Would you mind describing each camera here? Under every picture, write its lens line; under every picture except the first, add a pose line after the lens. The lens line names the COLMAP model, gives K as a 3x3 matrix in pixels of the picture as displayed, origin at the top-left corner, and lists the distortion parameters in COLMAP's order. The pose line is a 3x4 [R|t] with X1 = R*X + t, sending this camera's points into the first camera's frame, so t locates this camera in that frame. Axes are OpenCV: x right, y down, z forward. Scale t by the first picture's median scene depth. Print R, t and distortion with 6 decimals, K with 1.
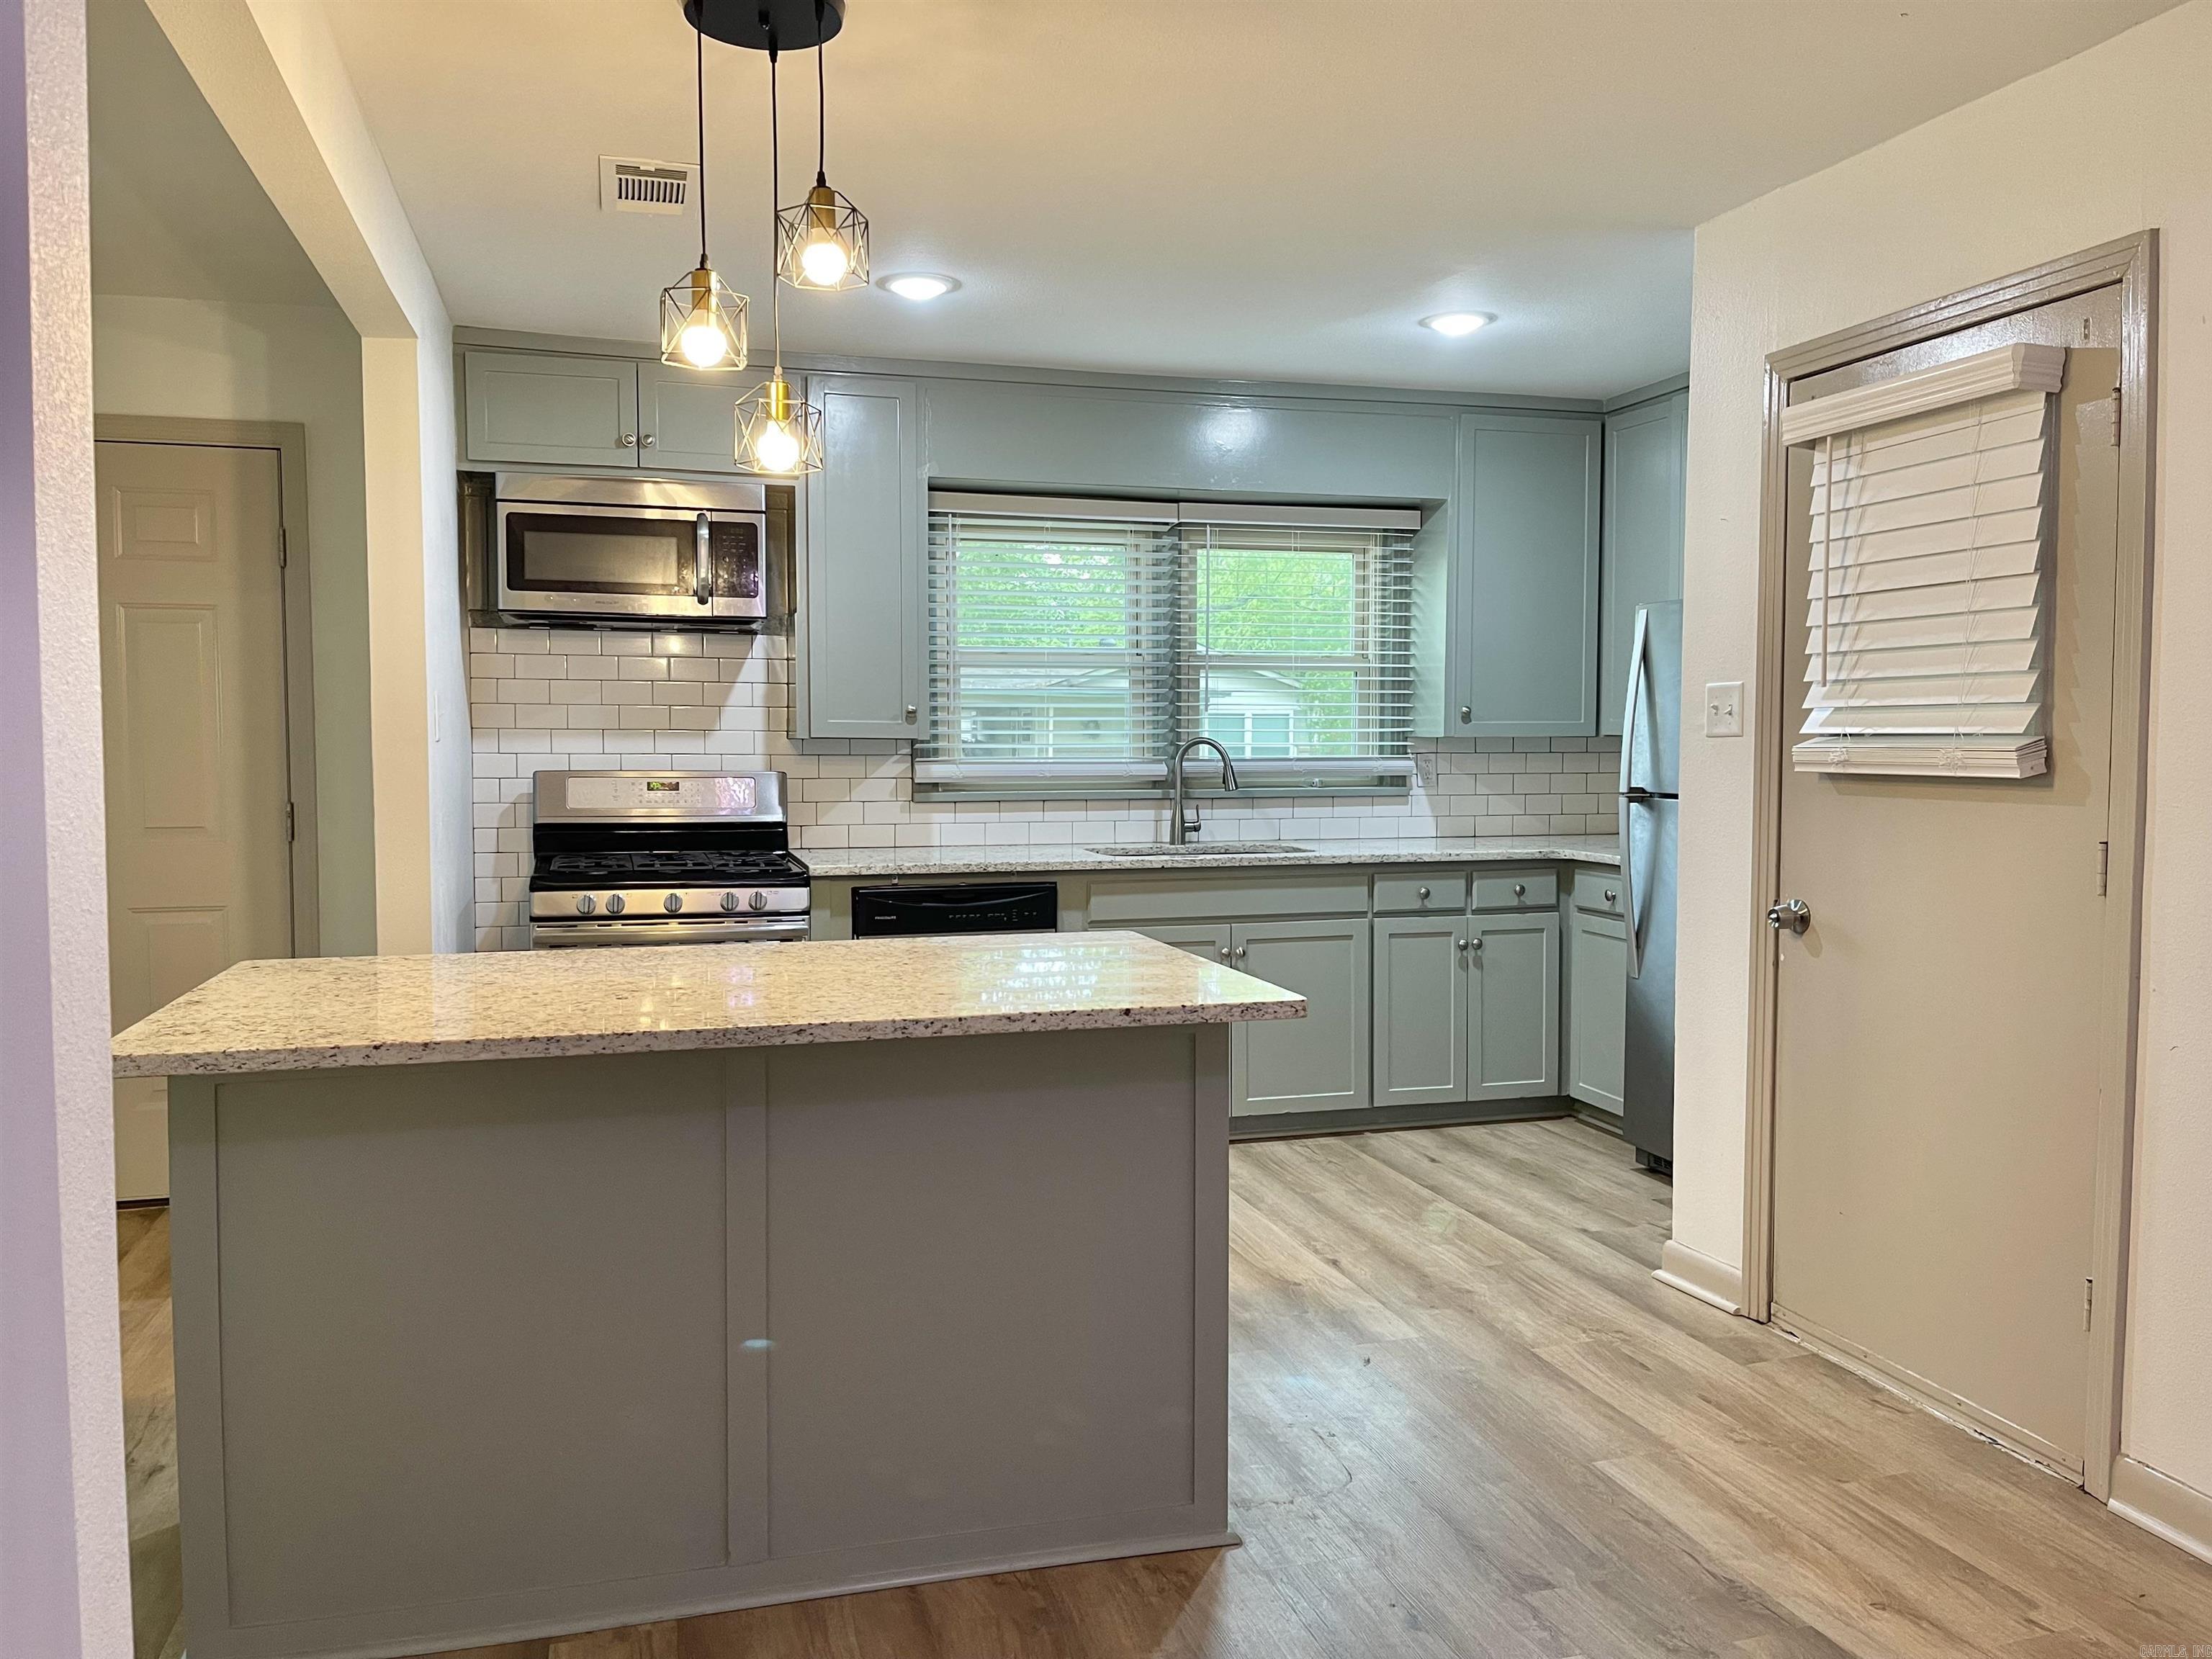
lens RADIAL K [[1701.5, 0, 1116.4], [0, 1701.5, 823.9], [0, 0, 1]] dist [0.093876, -0.147646]
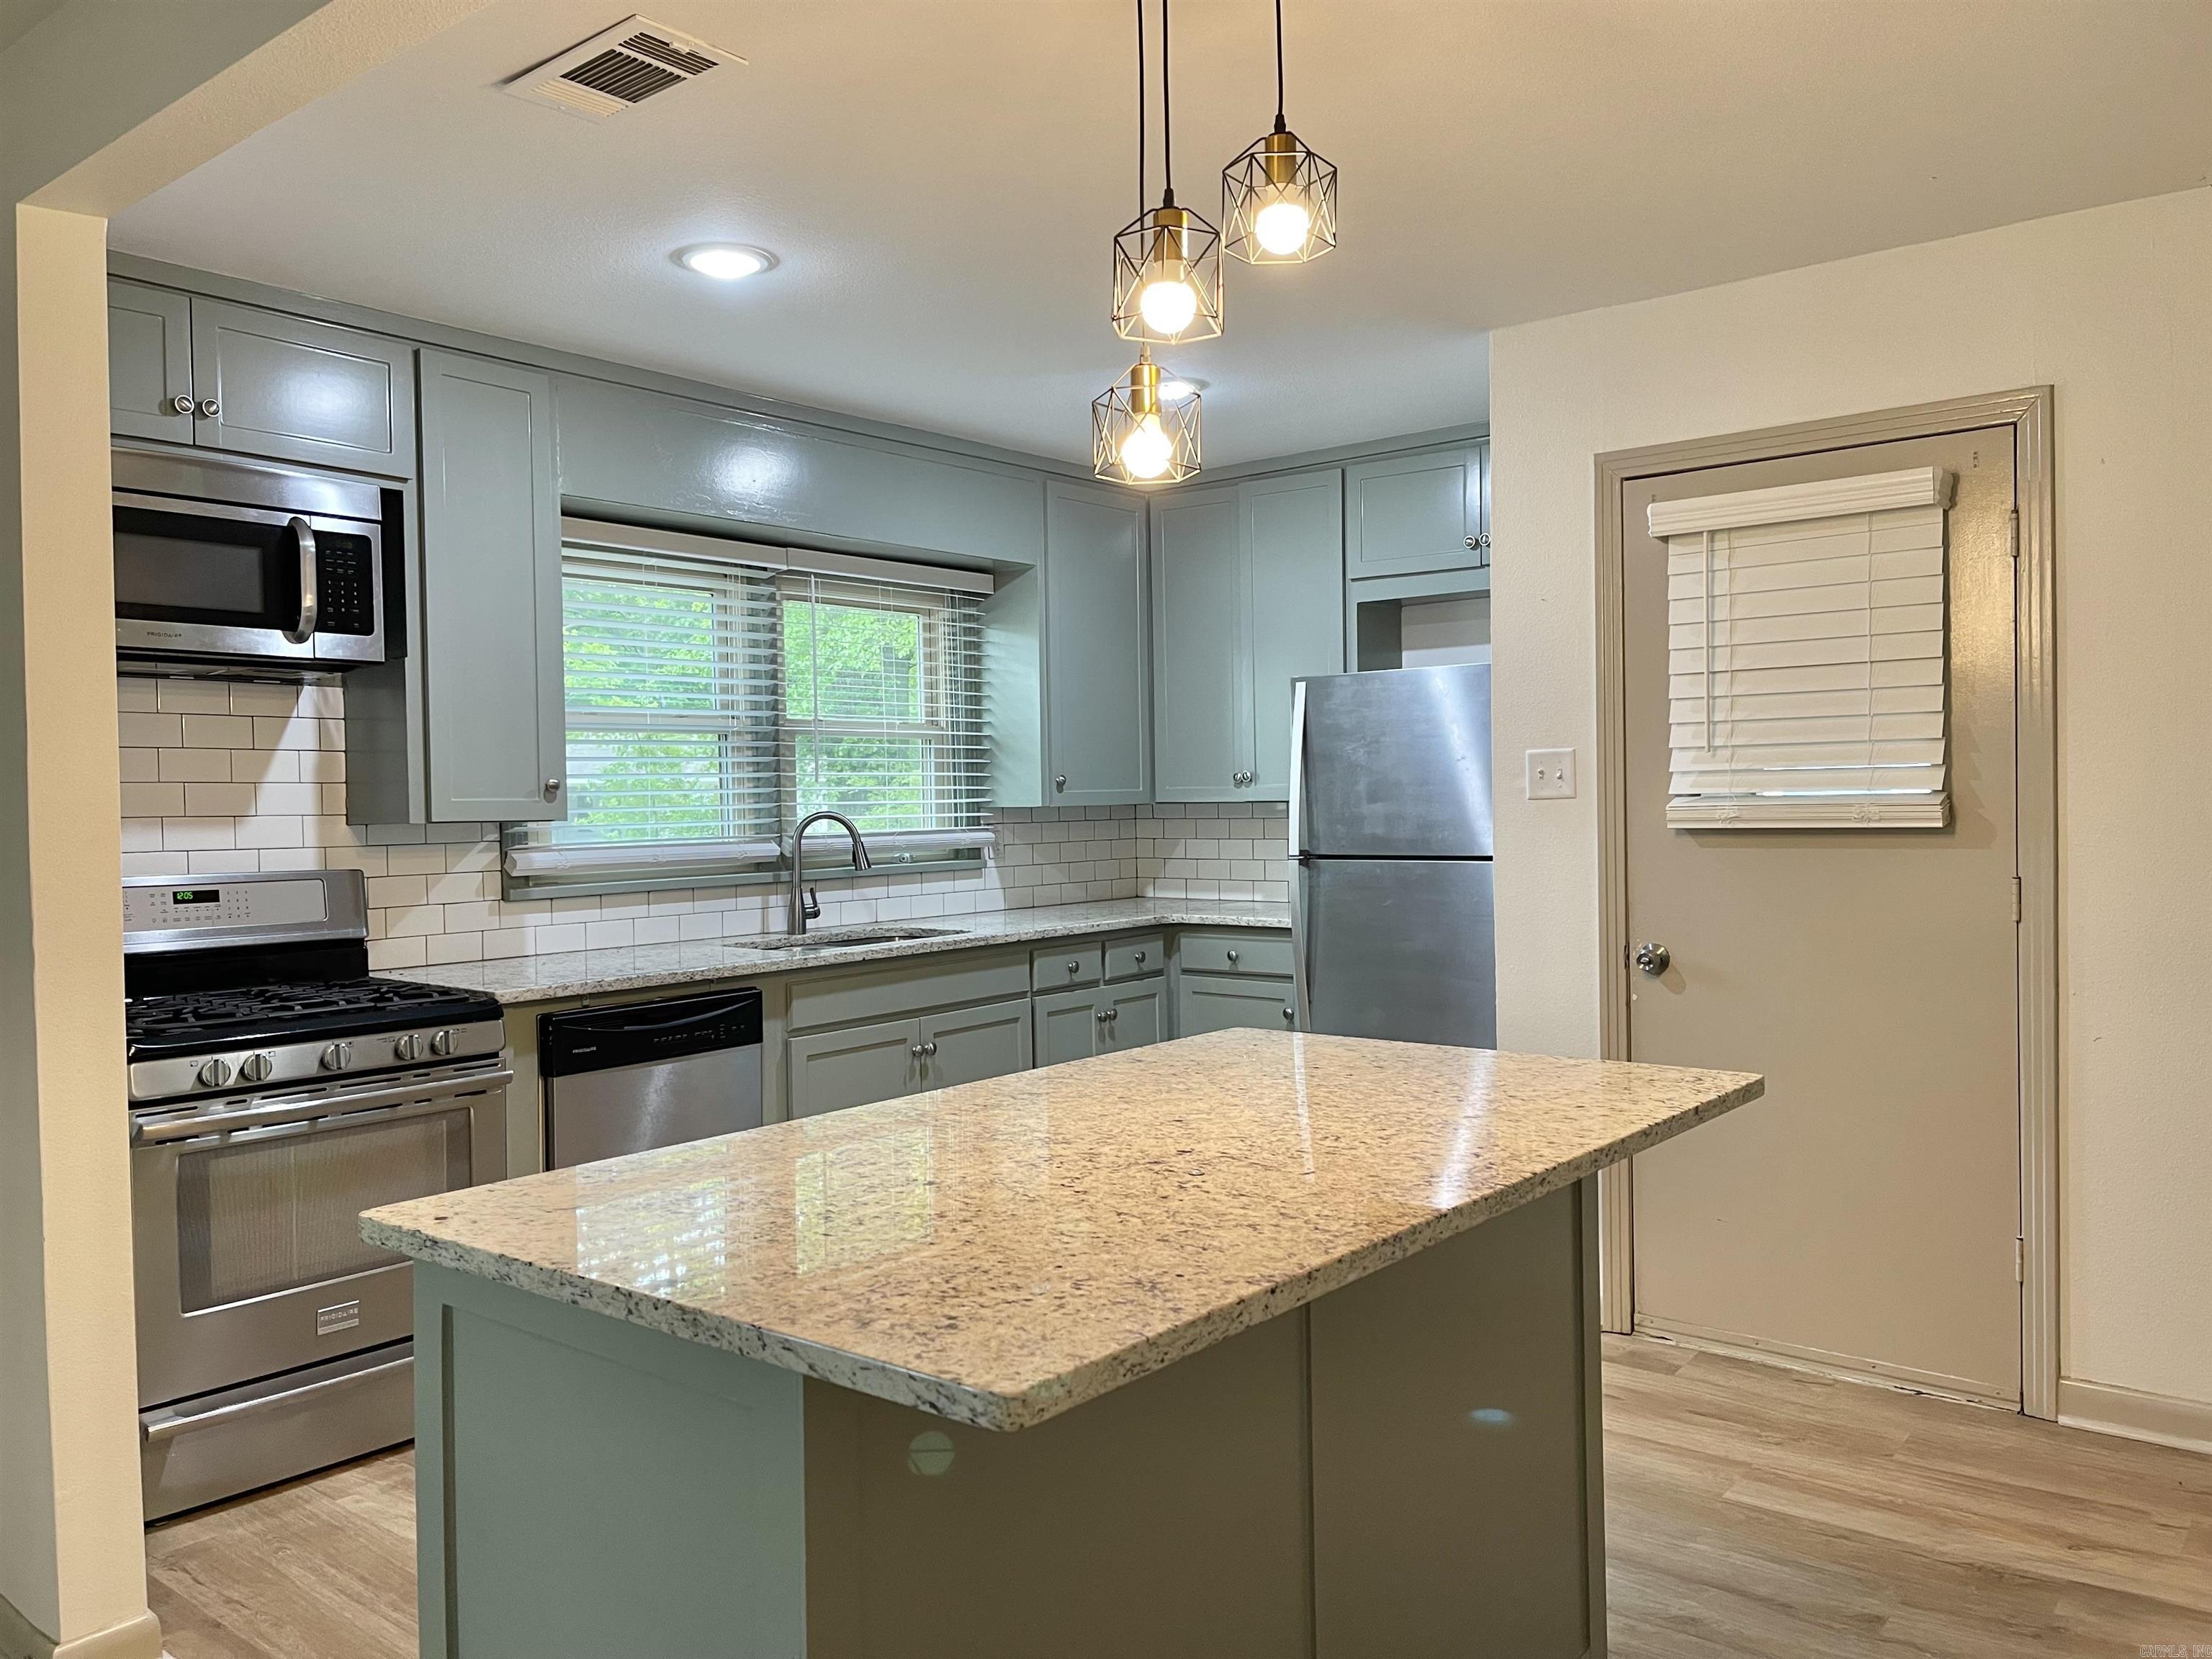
lens RADIAL K [[1680.1, 0, 1103.6], [0, 1680.1, 825.8], [0, 0, 1]] dist [0.079341, -0.114912]
pose [[0.816849, -0.026161, 0.576258, -0.348832], [0.049399, 0.998474, -0.024694, -0.014949], [-0.574732, 0.048637, 0.816895, 0.204209]]
